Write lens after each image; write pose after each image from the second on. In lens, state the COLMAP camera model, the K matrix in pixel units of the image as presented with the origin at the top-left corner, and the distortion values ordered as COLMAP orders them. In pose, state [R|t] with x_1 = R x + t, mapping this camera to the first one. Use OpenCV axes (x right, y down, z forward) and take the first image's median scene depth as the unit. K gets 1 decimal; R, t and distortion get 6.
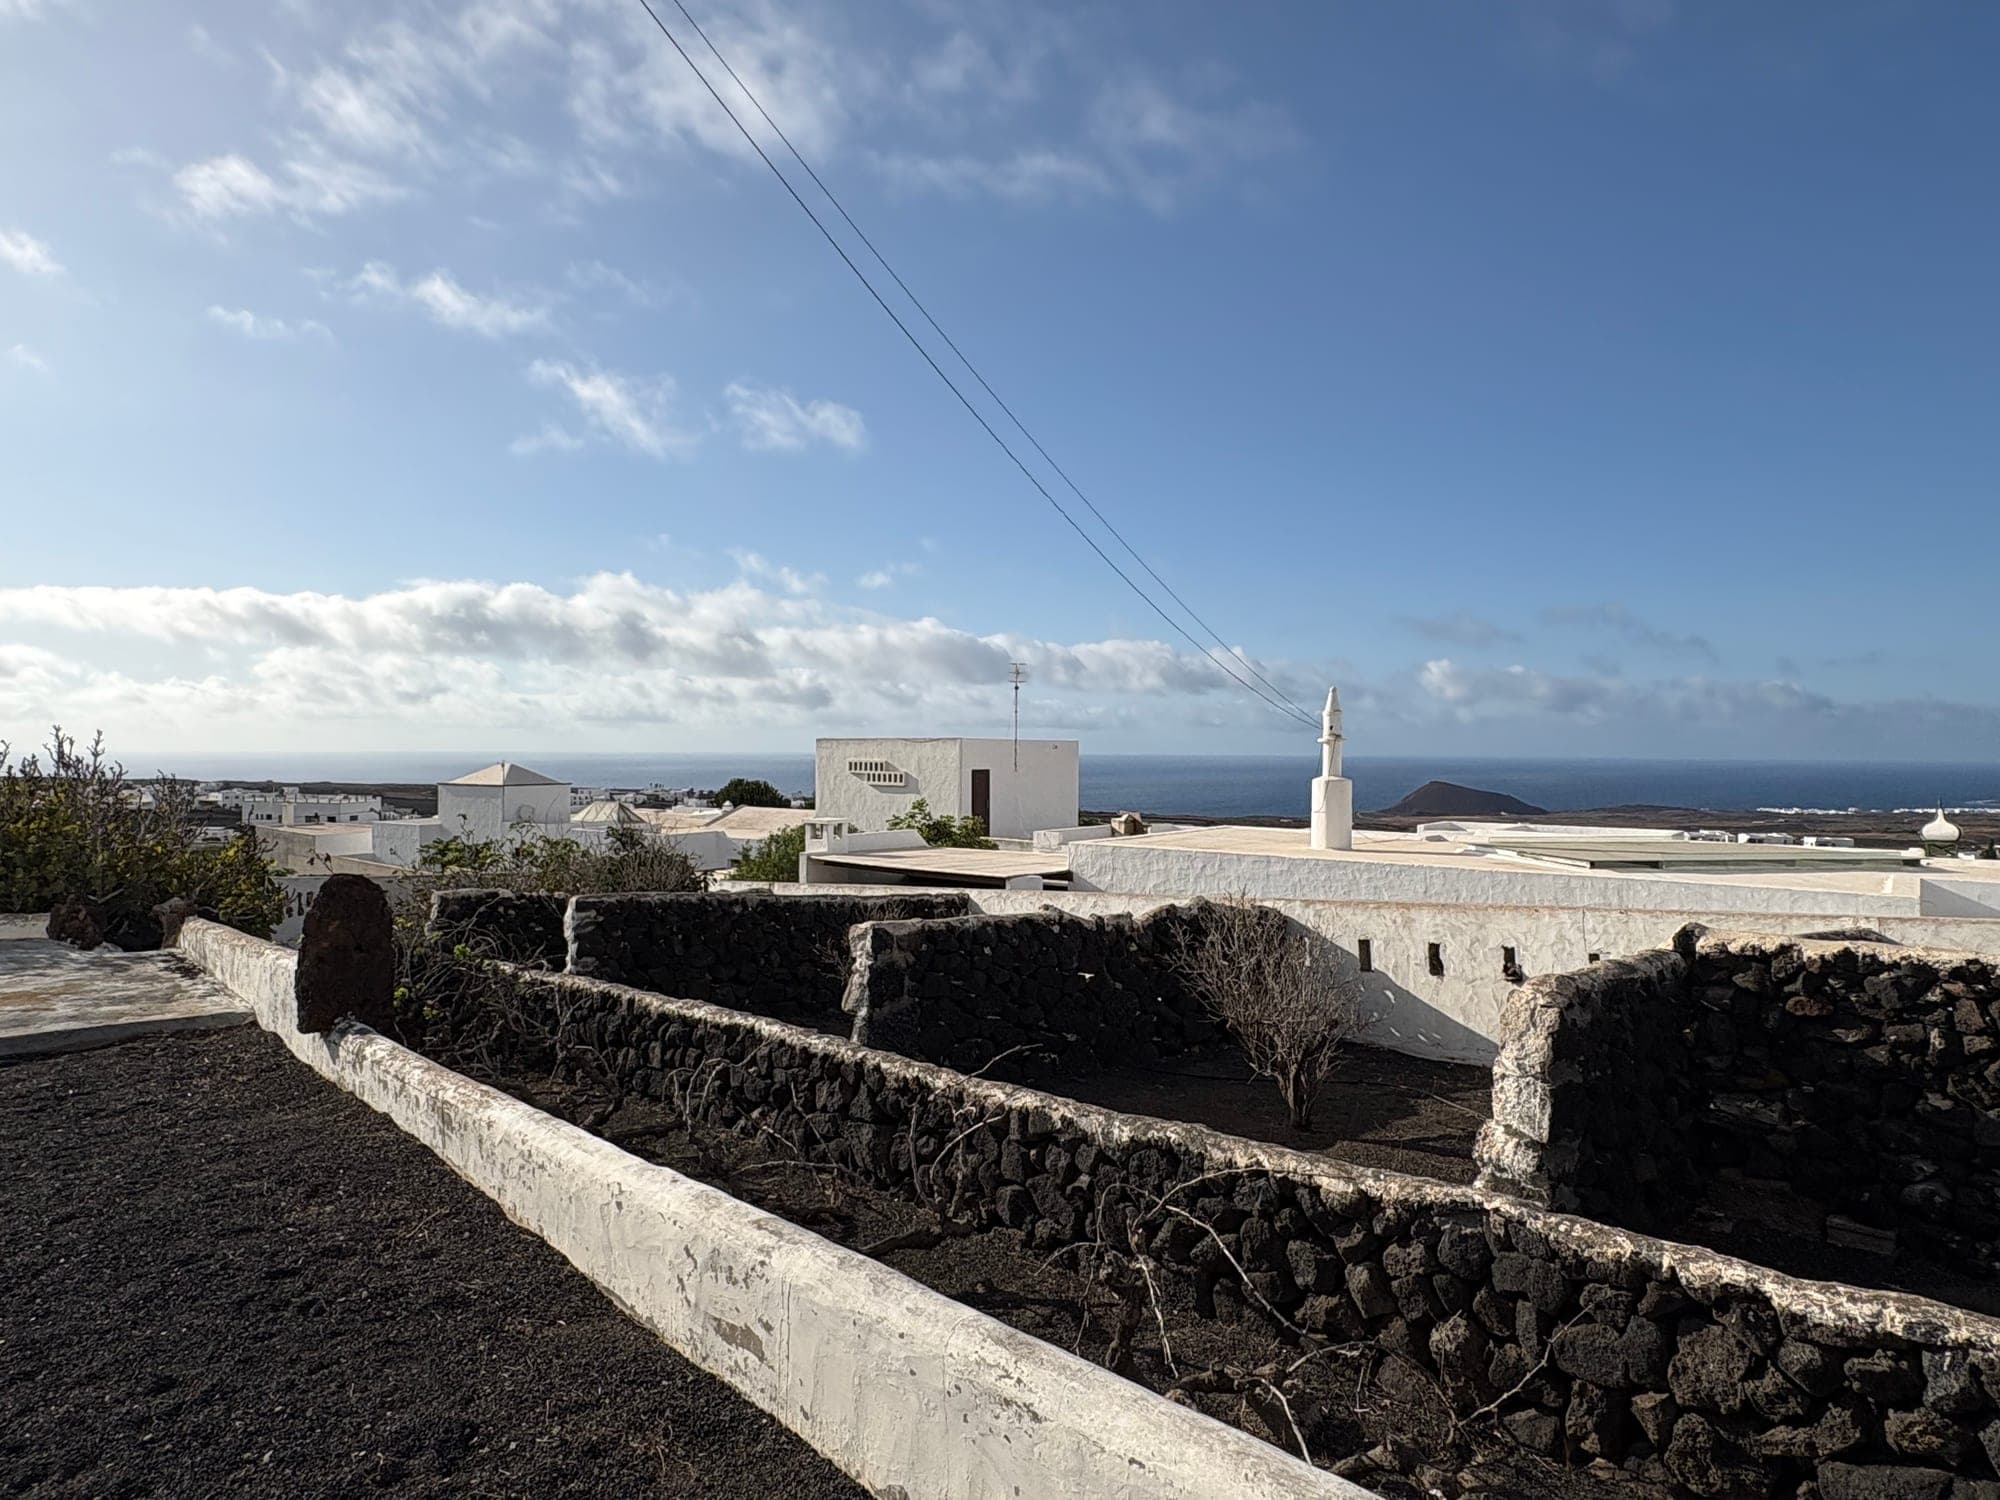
lens RADIAL K [[1229.0, 0, 990.6], [0, 1229.0, 750.6], [0, 0, 1]] dist [0.004279, -0.000175]
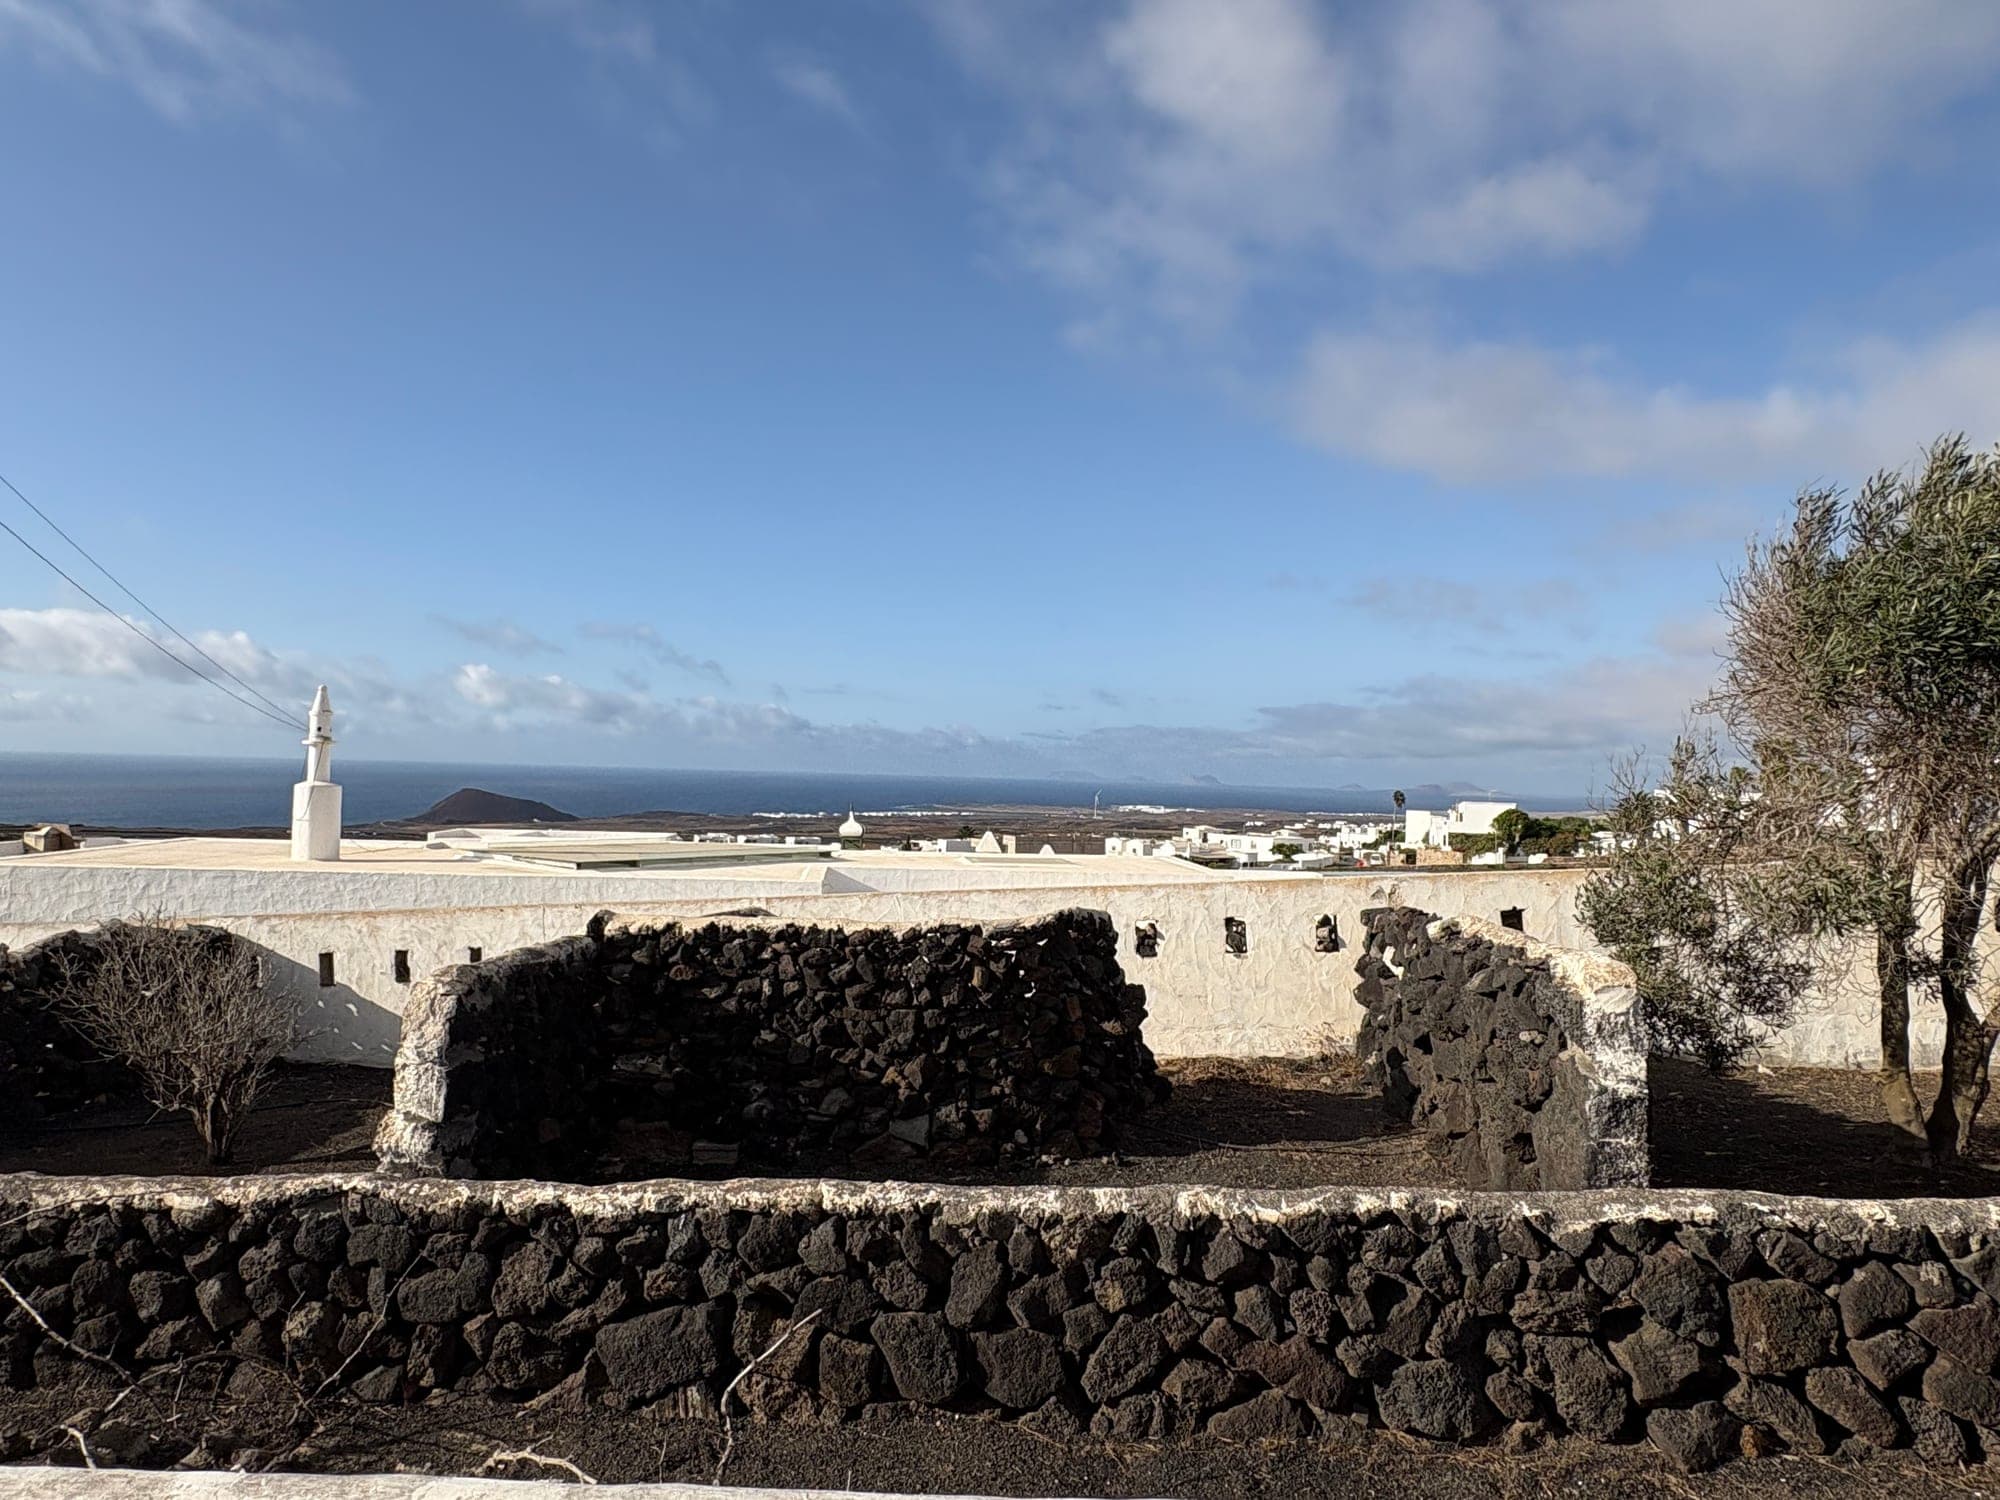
lens RADIAL K [[1225.1, 0, 1012.2], [0, 1225.1, 740.5], [0, 0, 1]] dist [-0.002902, 0.003641]
pose [[0.722551, 0.032054, 0.690575, 0.049279], [-0.022094, 0.999485, -0.023275, -0.001457], [-0.690965, 0.001560, 0.722887, -0.100221]]
